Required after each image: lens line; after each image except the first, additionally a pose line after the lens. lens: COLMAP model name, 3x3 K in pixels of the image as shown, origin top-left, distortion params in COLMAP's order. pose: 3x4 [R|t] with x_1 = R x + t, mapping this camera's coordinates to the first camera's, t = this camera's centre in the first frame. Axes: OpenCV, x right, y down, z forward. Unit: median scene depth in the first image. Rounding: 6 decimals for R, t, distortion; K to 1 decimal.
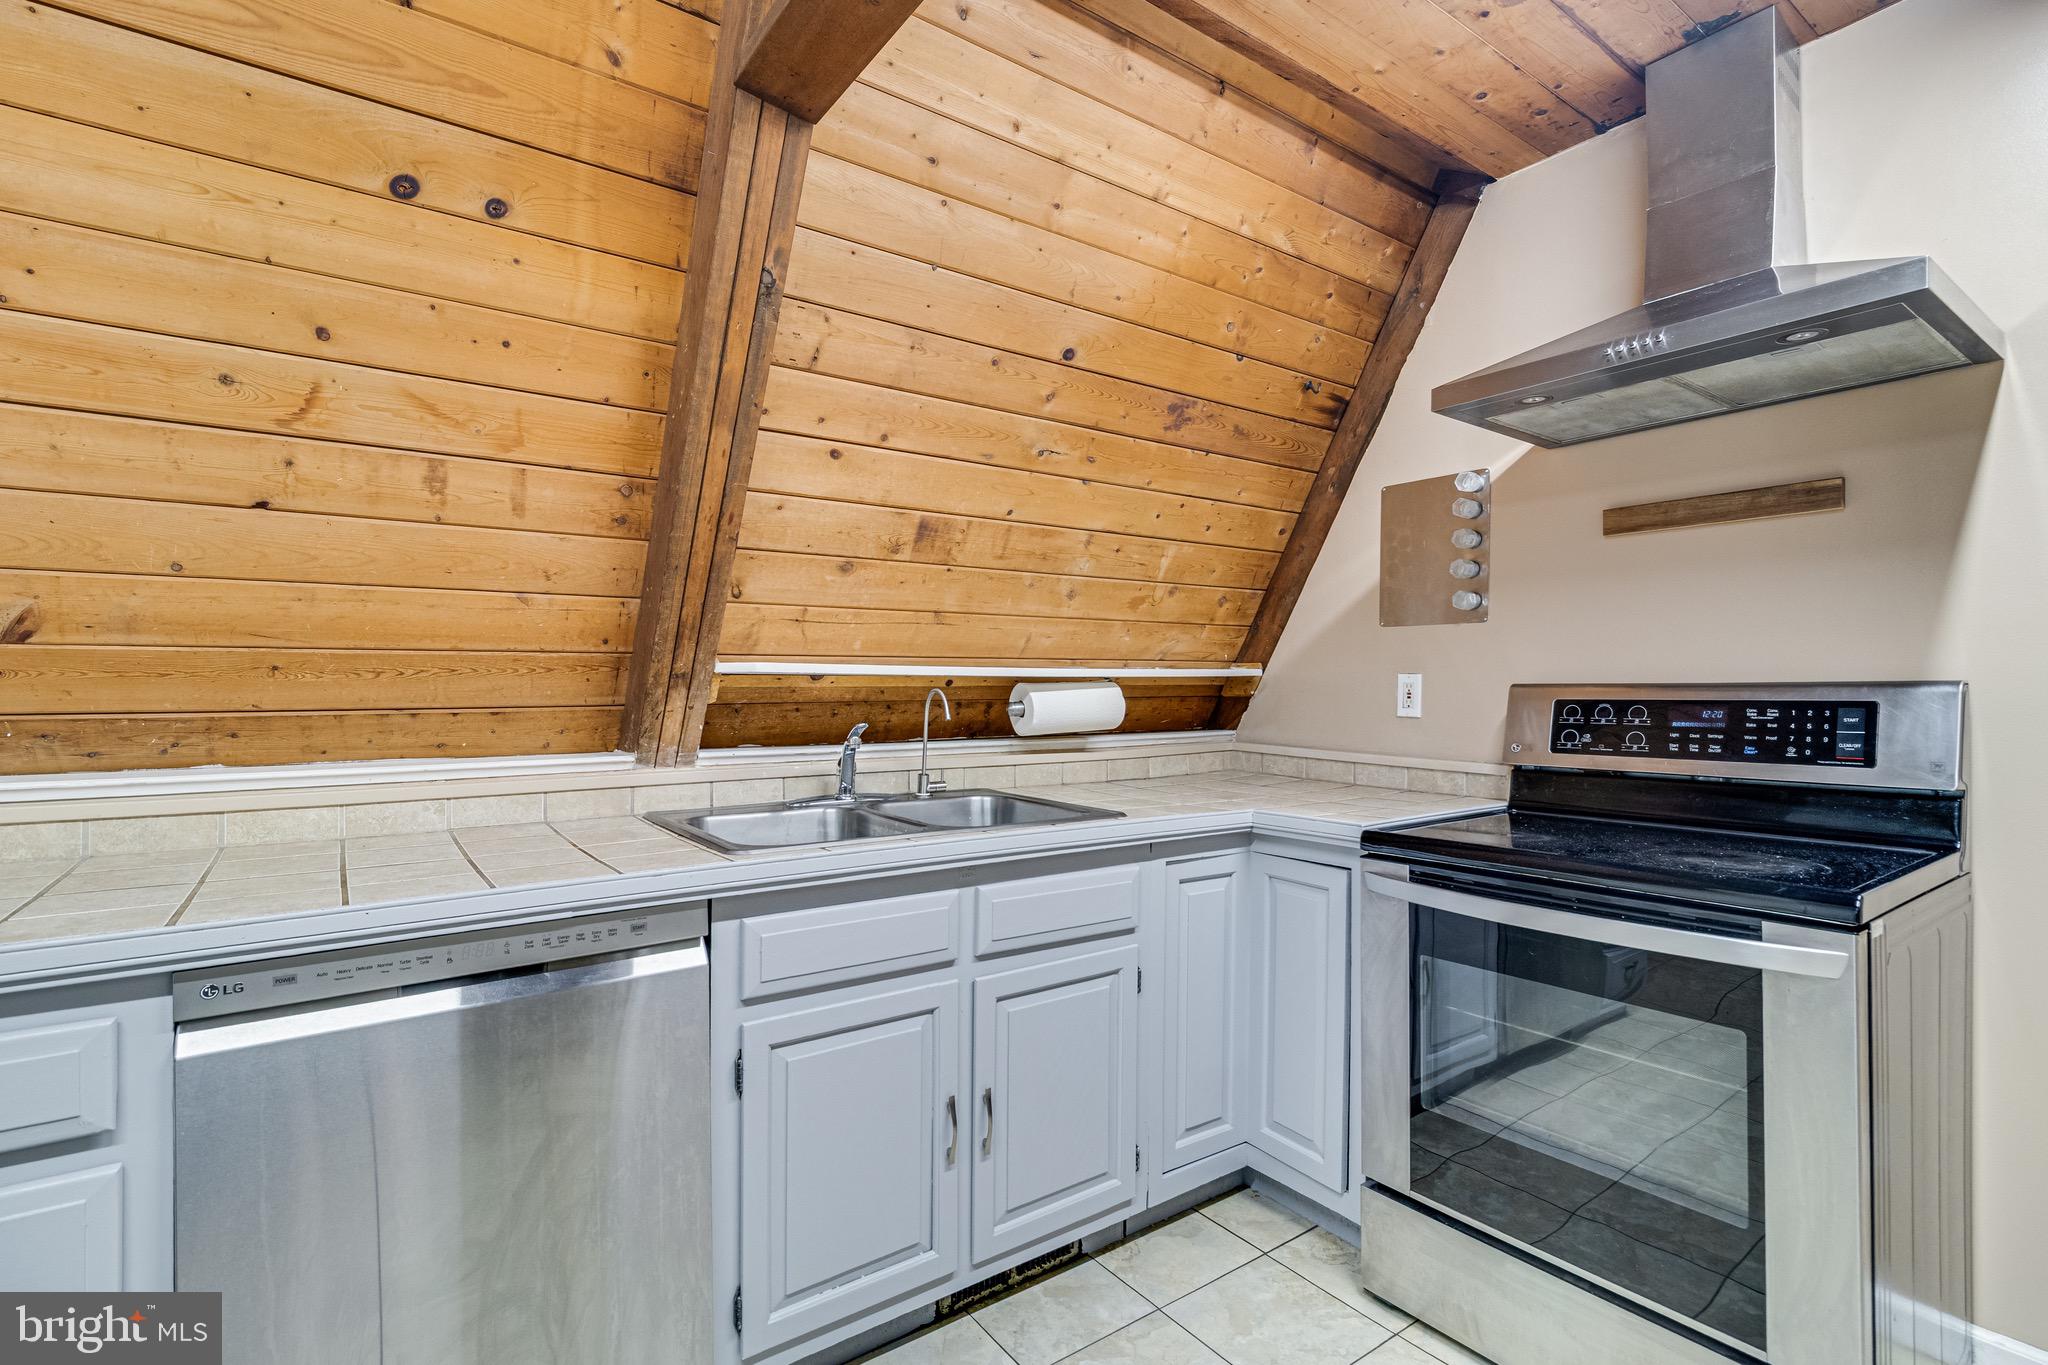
lens RADIAL K [[952.8, 0, 1027.5], [0, 952.8, 680.6], [0, 0, 1]] dist [-0.000172, 0.001594]
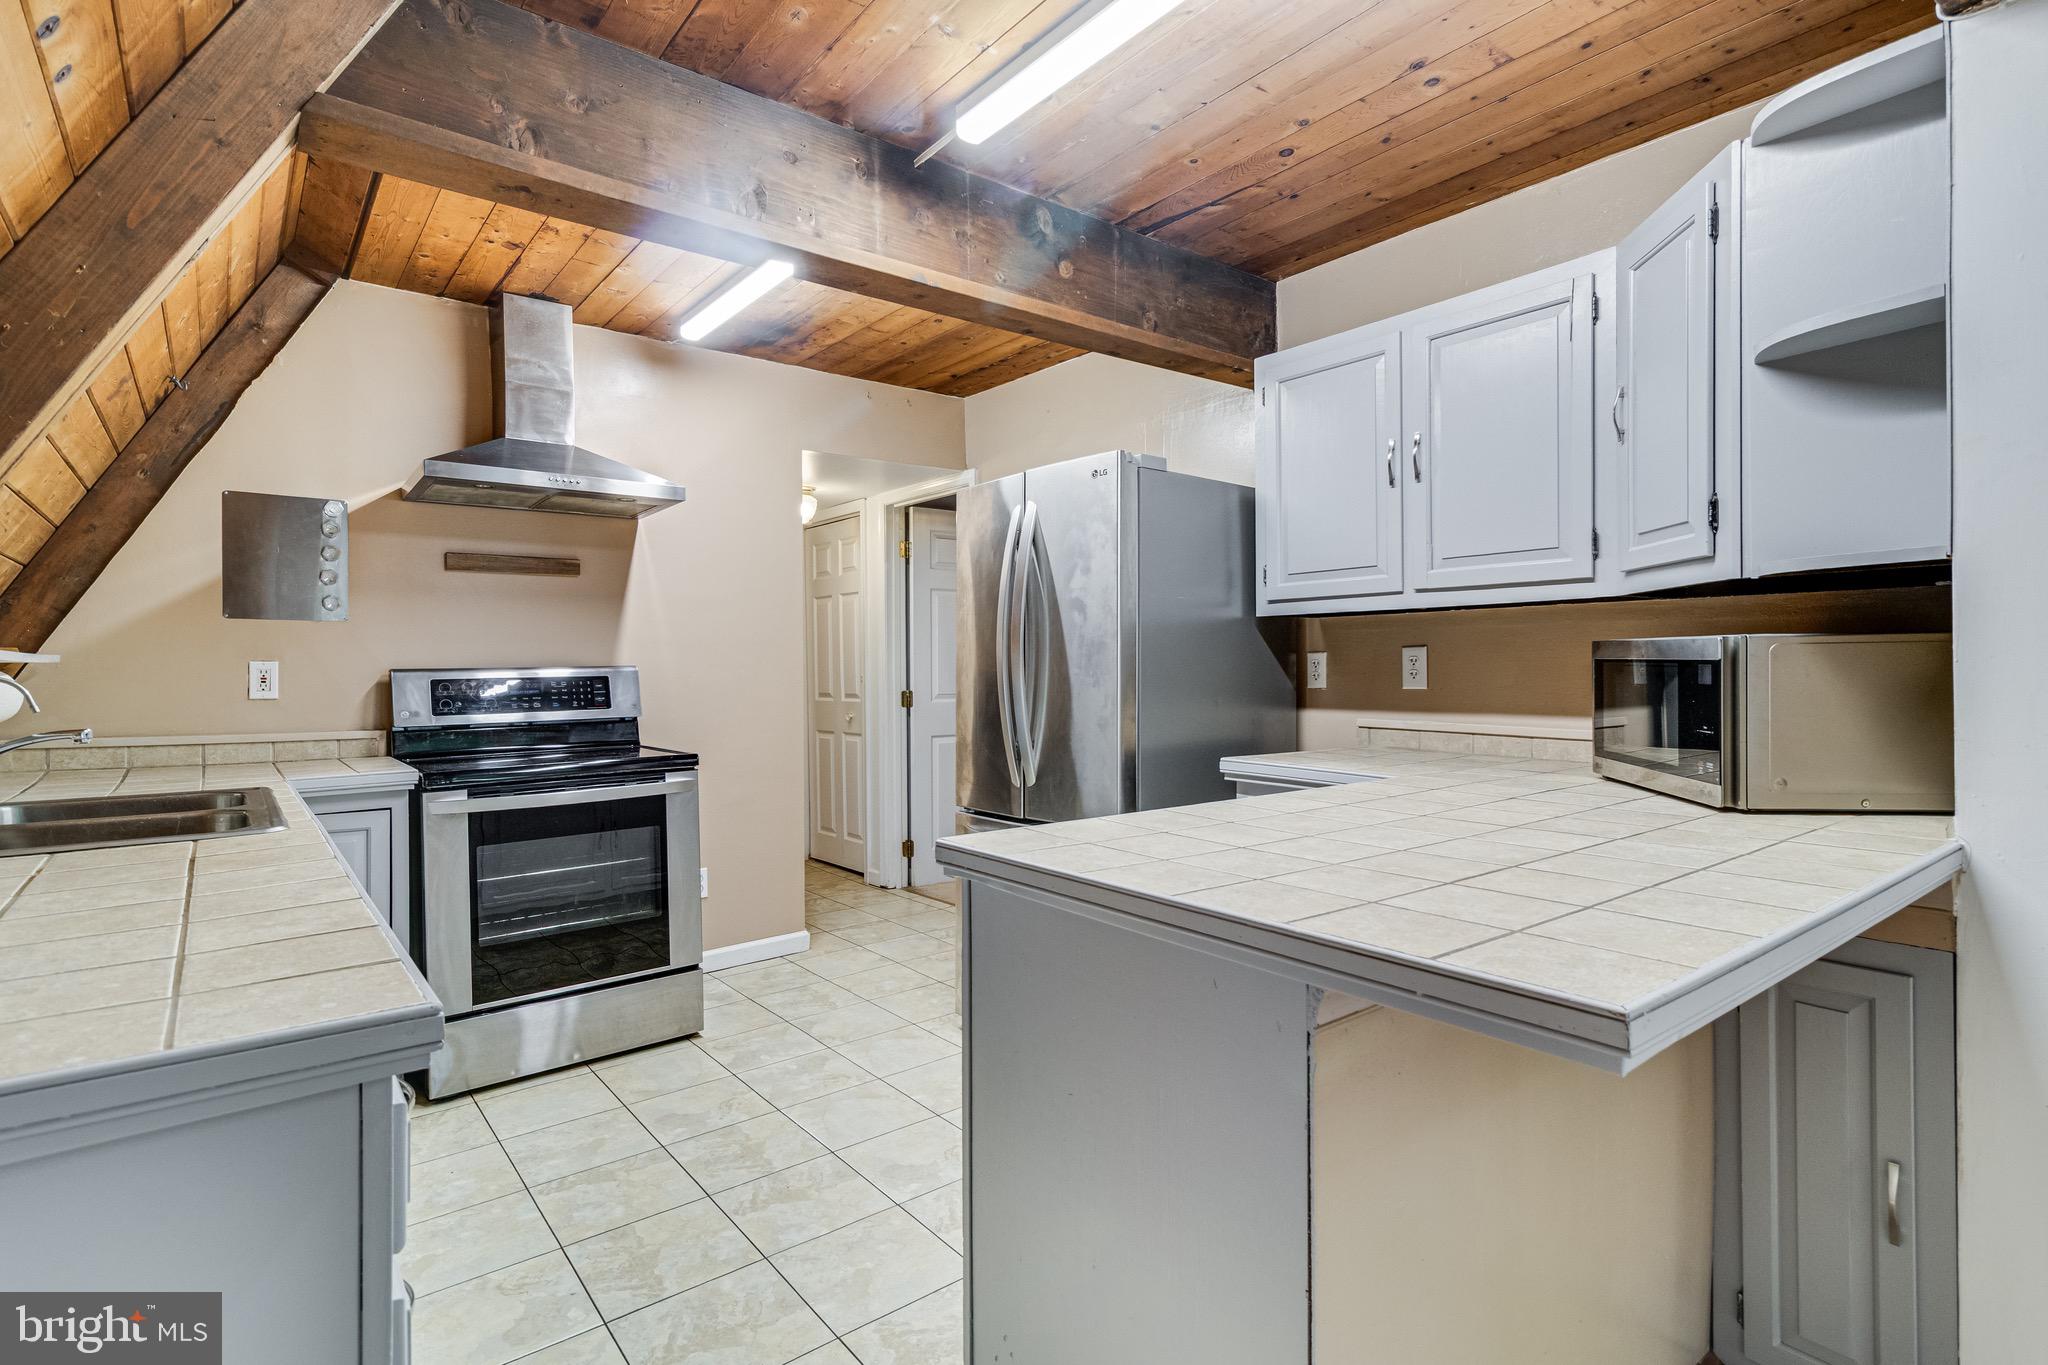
lens RADIAL K [[1009.9, 0, 1016.2], [0, 1009.9, 680.1], [0, 0, 1]] dist [0.000739, -0.000025]
pose [[-0.044482, -0.004580, 0.999000, -0.675879], [0.010287, 0.999934, 0.005042, 0.015029], [-0.998957, 0.010501, -0.044432, 0.120755]]
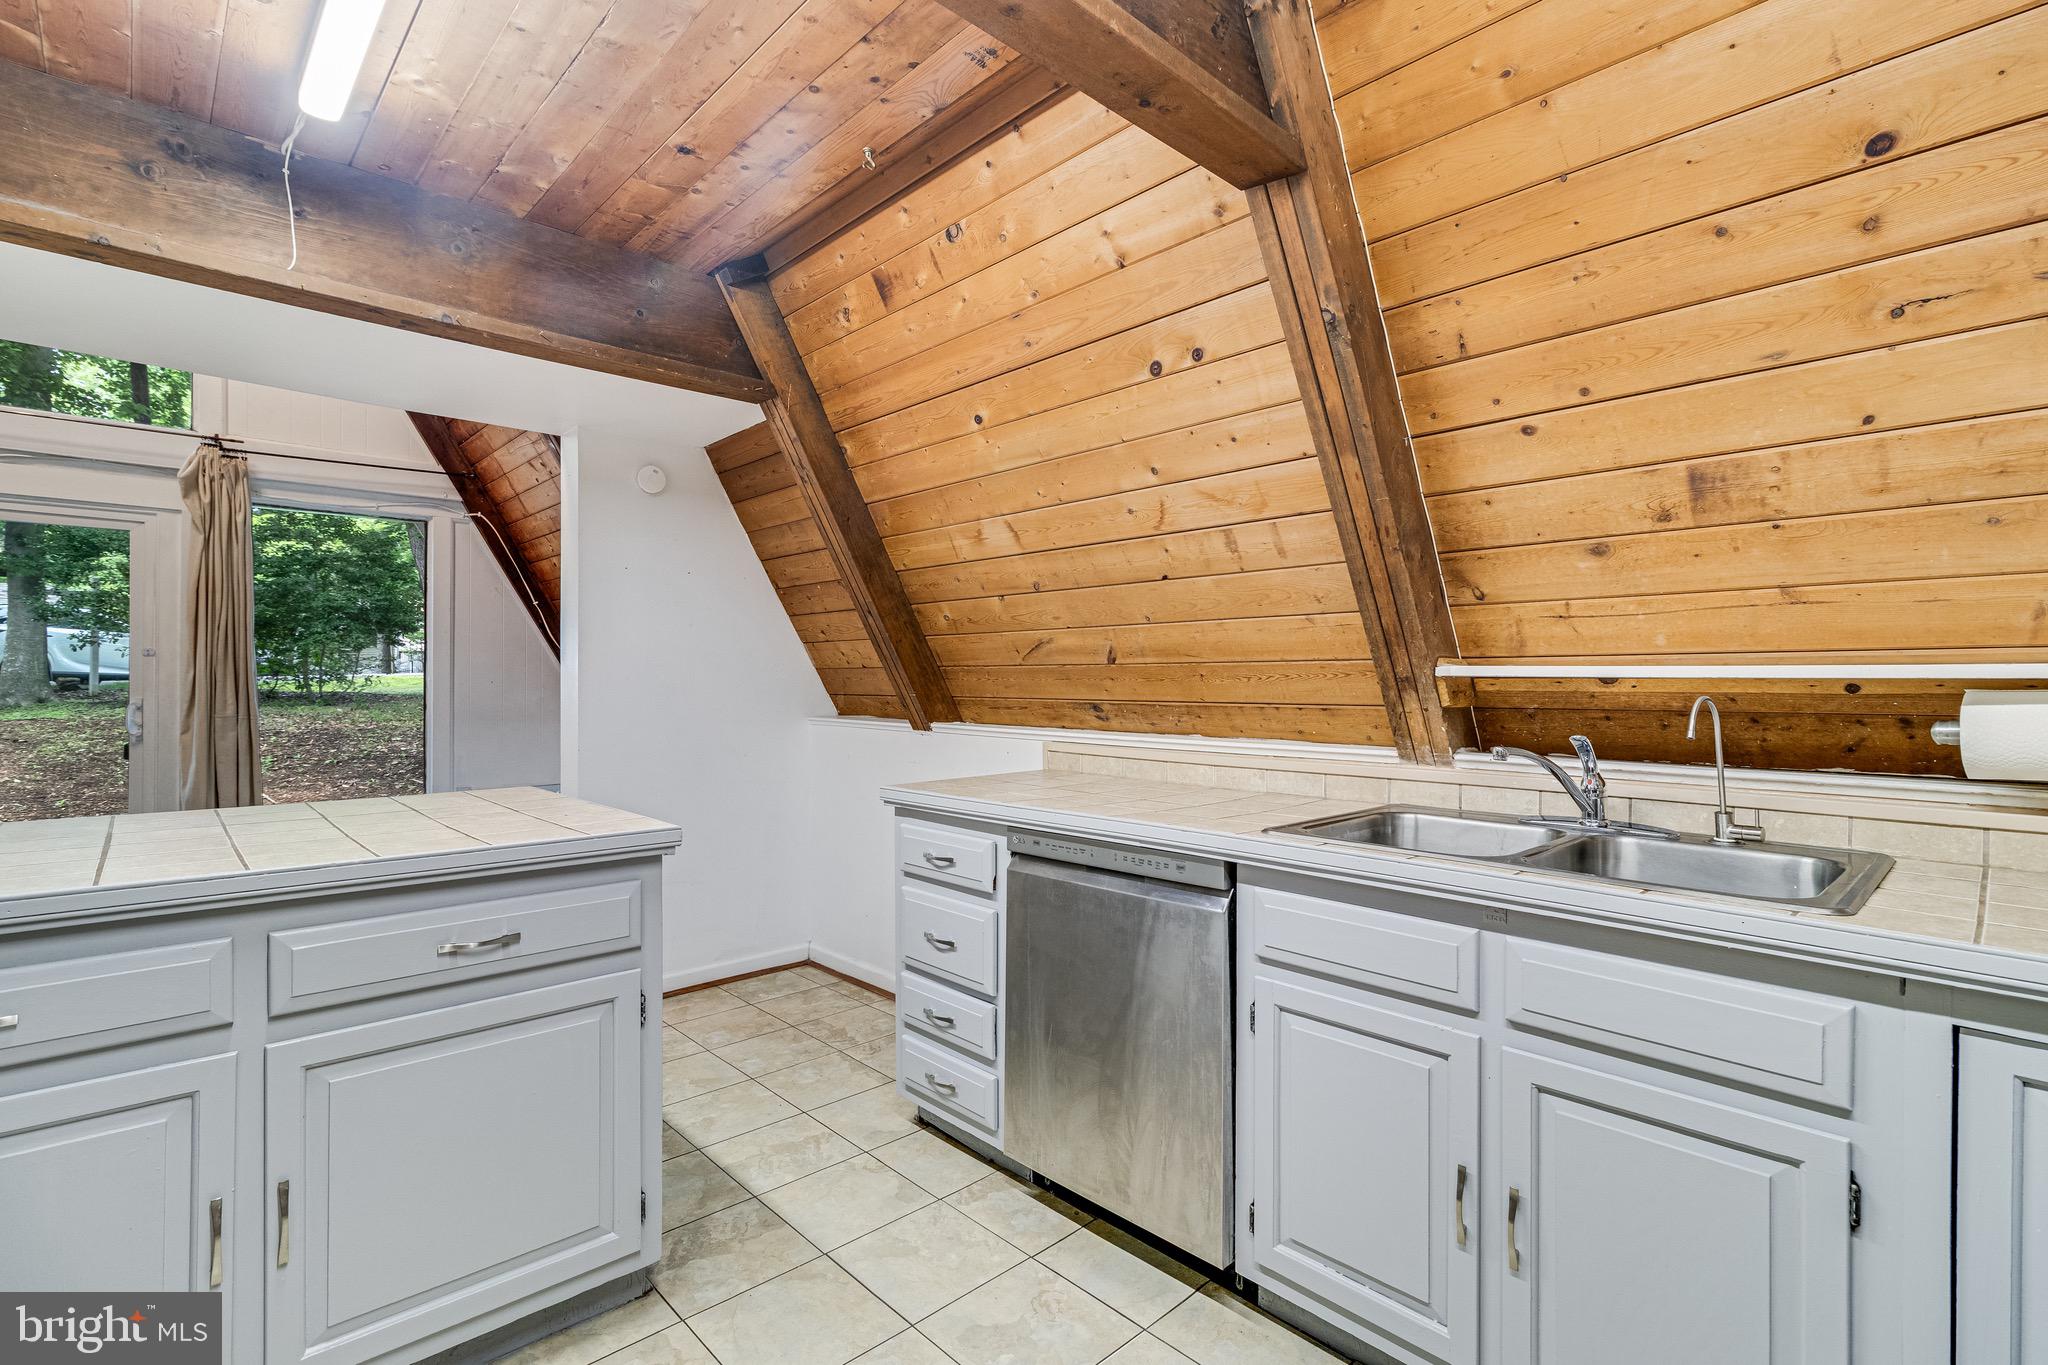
lens RADIAL K [[952.8, 0, 1037.6], [0, 952.8, 675.0], [0, 0, 1]] dist [-0.000172, 0.001594]
pose [[0.134555, -0.007372, -0.990879, 0.704449], [-0.001417, 0.999970, -0.007632, -0.001403], [0.990905, 0.002431, 0.134540, 0.484363]]
